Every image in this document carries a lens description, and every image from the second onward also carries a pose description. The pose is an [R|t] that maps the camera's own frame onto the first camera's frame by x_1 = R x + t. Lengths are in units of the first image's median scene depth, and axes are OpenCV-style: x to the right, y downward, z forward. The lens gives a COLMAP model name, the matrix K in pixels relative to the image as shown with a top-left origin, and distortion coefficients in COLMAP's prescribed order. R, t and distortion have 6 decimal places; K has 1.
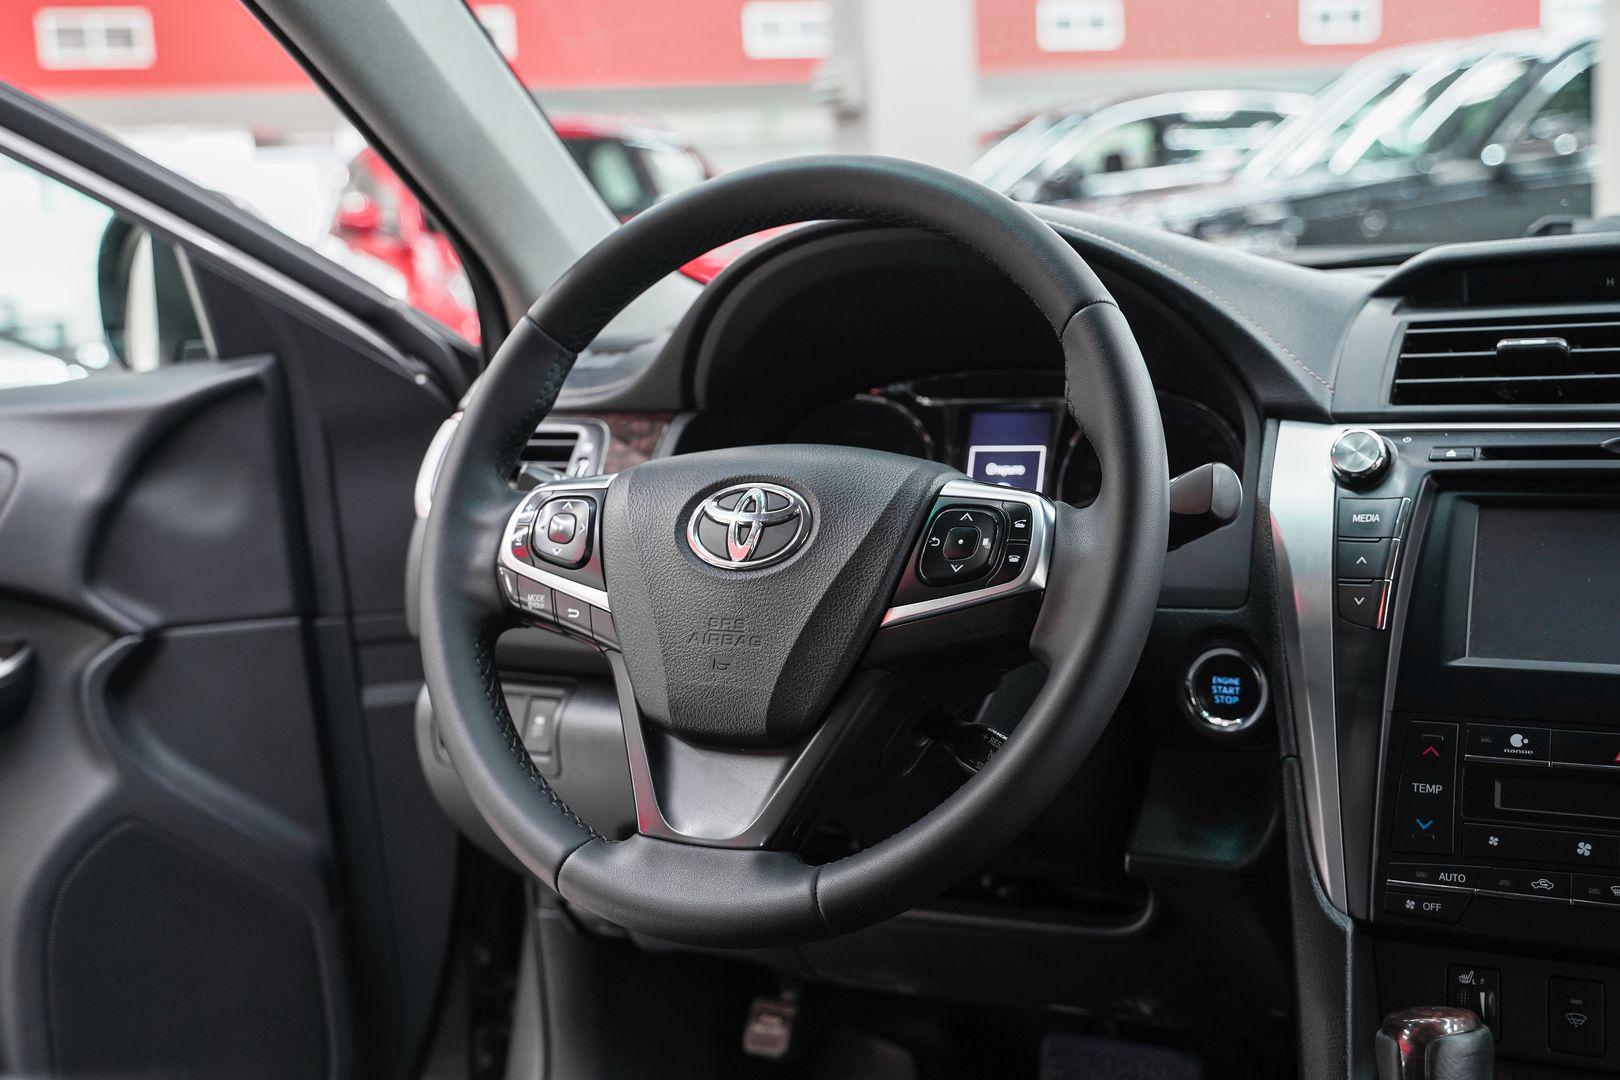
lens RADIAL K [[2076.0, 0, 776.9], [0, 2076.0, 506.2], [0, 0, 1]] dist [0.040056, 0.000000]
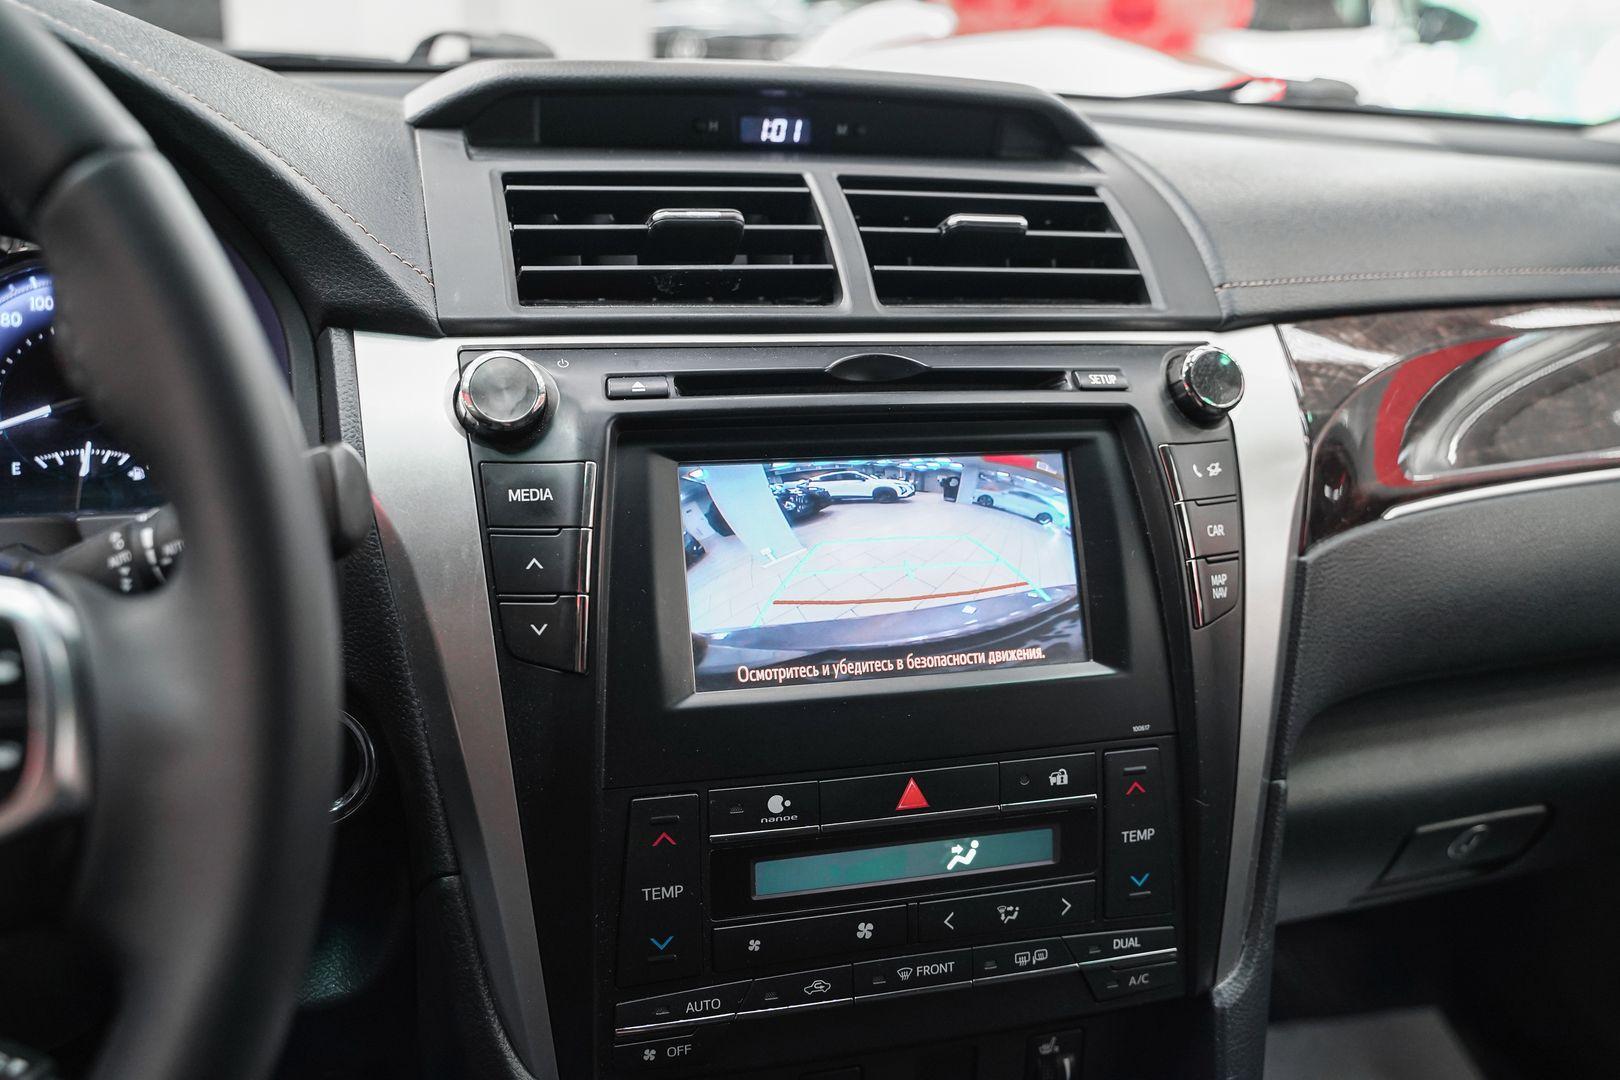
lens RADIAL K [[1462.6, 0, 807.4], [0, 1462.6, 541.5], [0, 0, 1]] dist [-0.067912, 0.007208]
pose [[0.712451, -0.145291, 0.686516, 0.032014], [0.000792, 0.978496, 0.206263, -0.071568], [-0.701721, -0.146409, 0.697246, 0.610628]]
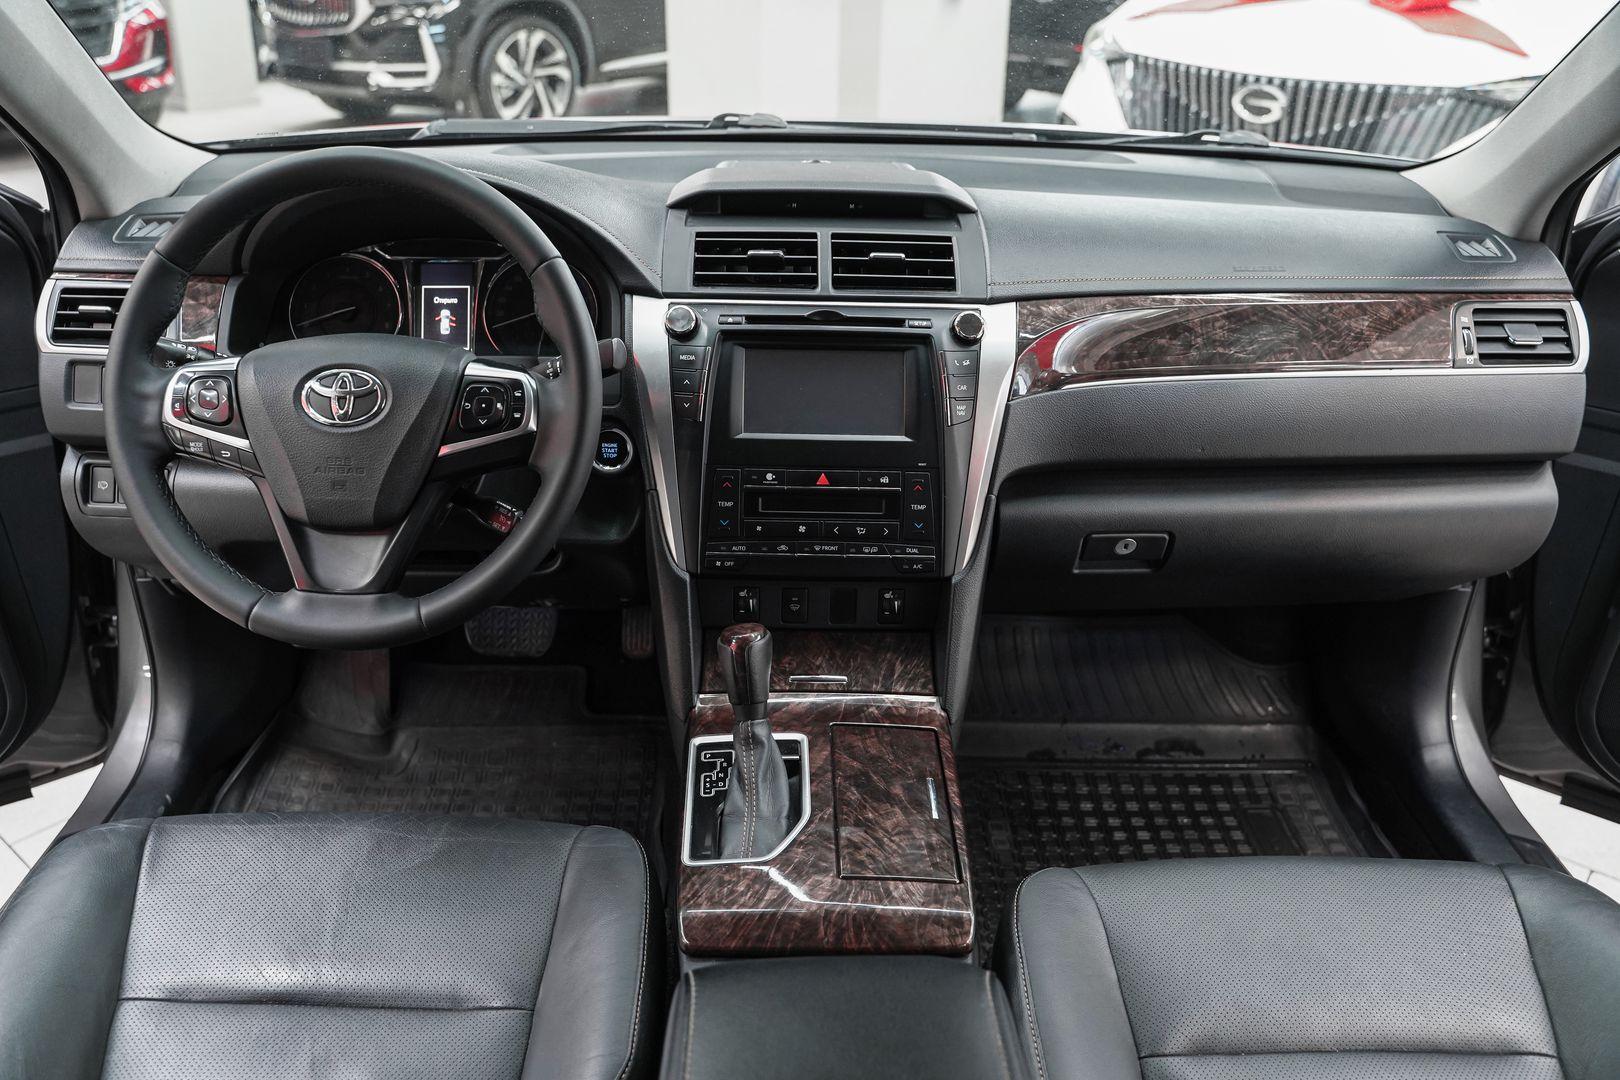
lens RADIAL K [[1345.3, 0, 810.5], [0, 1345.3, 539.1], [0, 0, 1]] dist [-0.127018, 0.102026]
pose [[0.877891, -0.136168, 0.459093, -0.175268], [-0.008250, 0.954275, 0.298816, -0.188276], [-0.478790, -0.266115, 0.836626, -0.065444]]
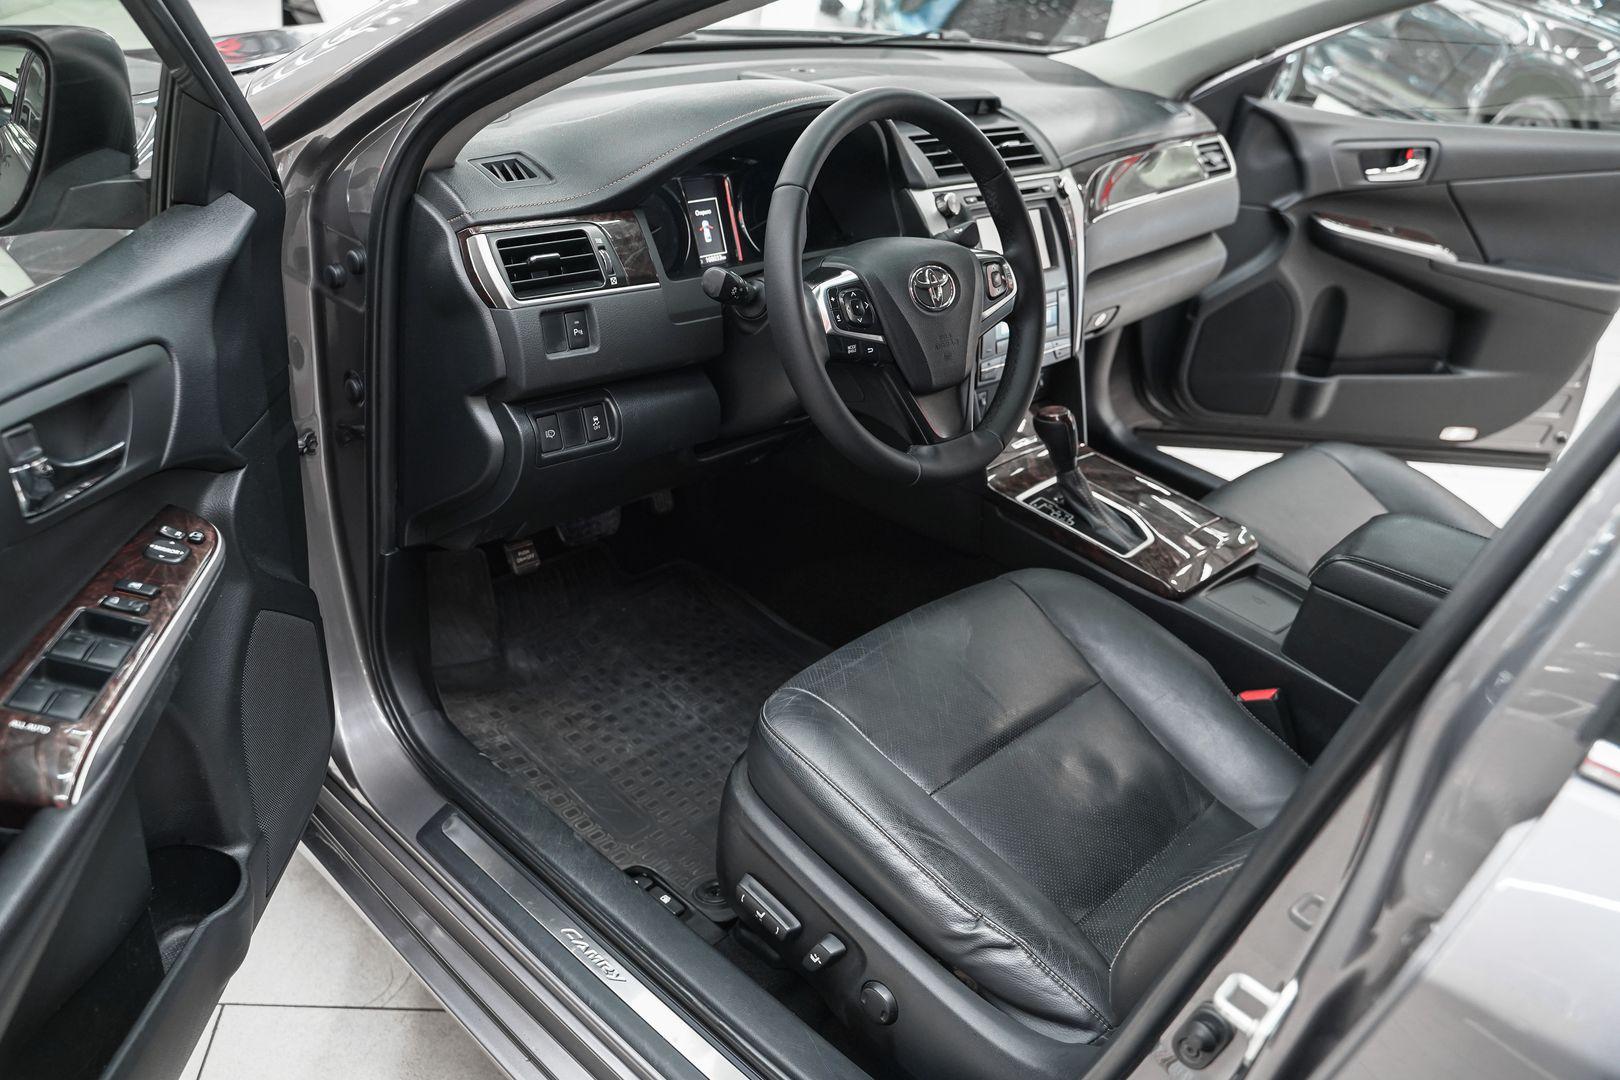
lens RADIAL K [[1345.3, 0, 814.6], [0, 1345.3, 535.2], [0, 0, 1]] dist [-0.127018, 0.102026]
pose [[0.258732, -0.374964, 0.890202, -1.263296], [-0.019128, 0.919413, 0.392828, -0.272780], [-0.965760, -0.118665, 0.230710, 0.744172]]
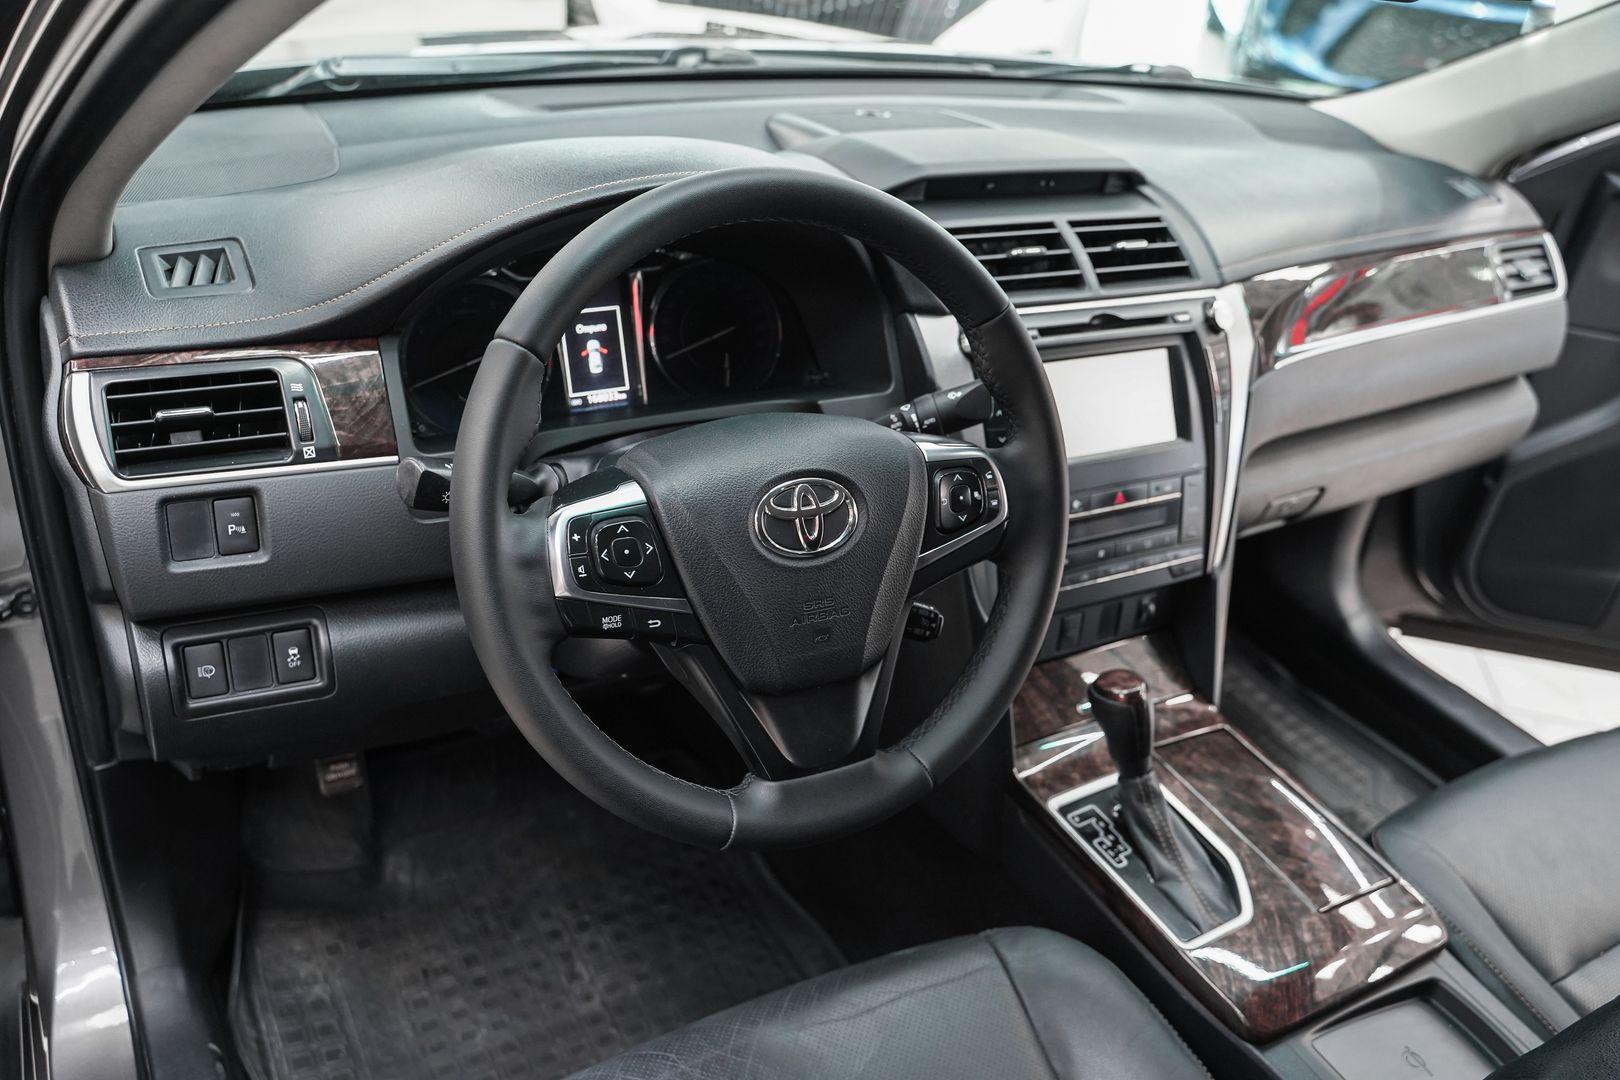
lens RADIAL K [[1345.3, 0, 810.9], [0, 1345.3, 529.5], [0, 0, 1]] dist [-0.127018, 0.102026]
pose [[0.534540, -0.312990, 0.785050, -0.593660], [-0.031354, 0.920913, 0.388506, -0.271804], [-0.844561, -0.232286, 0.482452, 0.596980]]
